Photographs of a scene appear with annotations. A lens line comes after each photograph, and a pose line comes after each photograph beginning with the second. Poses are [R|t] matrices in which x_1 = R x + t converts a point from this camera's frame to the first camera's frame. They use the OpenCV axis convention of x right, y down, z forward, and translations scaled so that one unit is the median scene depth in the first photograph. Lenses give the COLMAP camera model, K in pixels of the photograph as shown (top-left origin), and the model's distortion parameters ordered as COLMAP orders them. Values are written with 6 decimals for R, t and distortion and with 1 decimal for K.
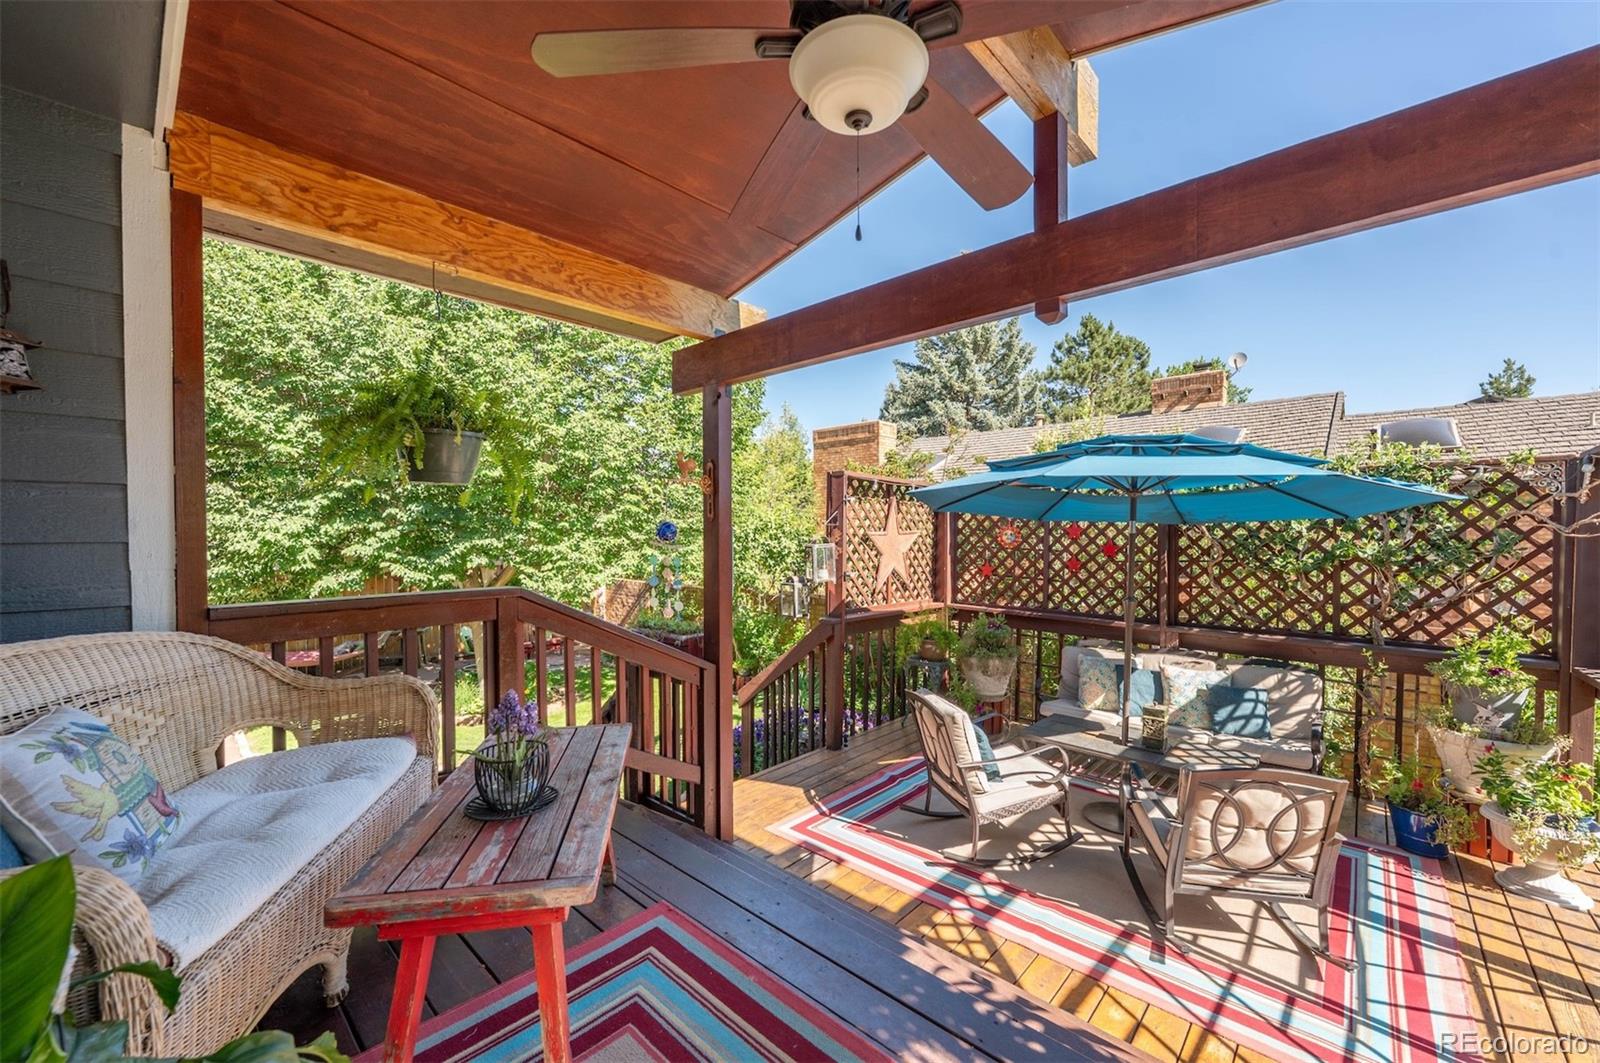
lens RADIAL K [[630.6, 0, 801.1], [0, 630.6, 535.8], [0, 0, 1]] dist [-0.000031, 0.000109]
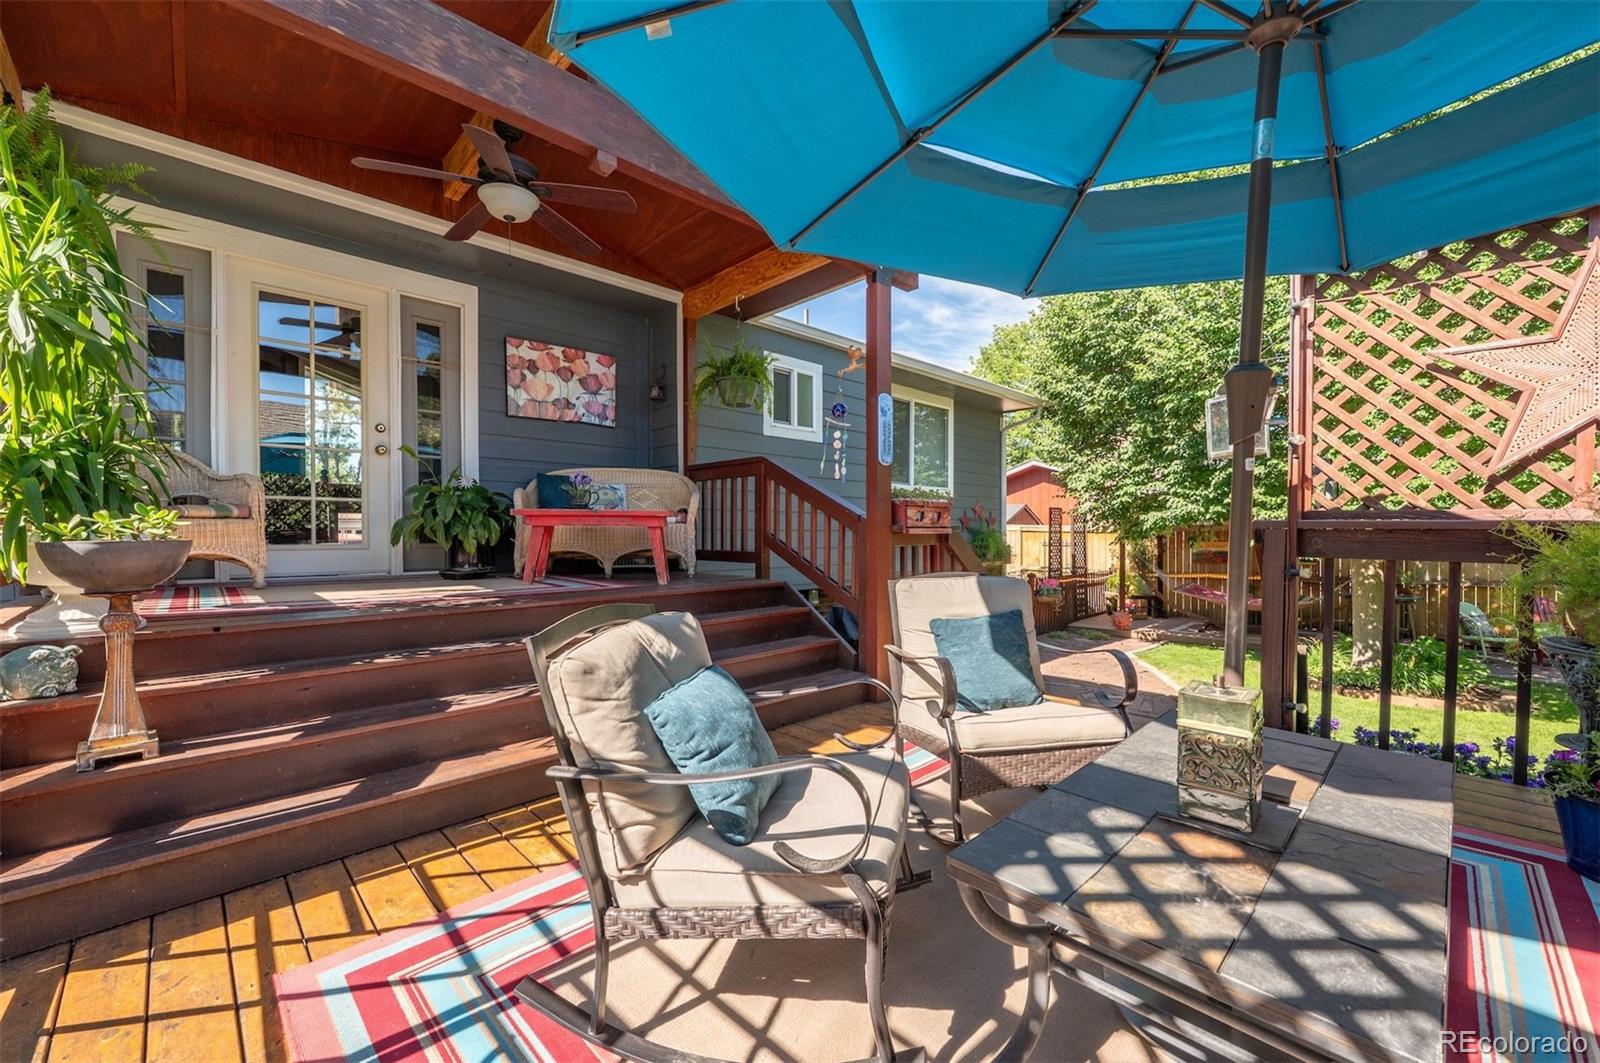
lens RADIAL K [[630.6, 0, 803.9], [0, 630.6, 536.5], [0, 0, 1]] dist [-0.000031, 0.000109]
pose [[-0.047183, 0.014736, -0.998778, 1.456729], [-0.006450, 0.999866, 0.015057, 0.312910], [0.998865, 0.007153, -0.047082, 1.322829]]
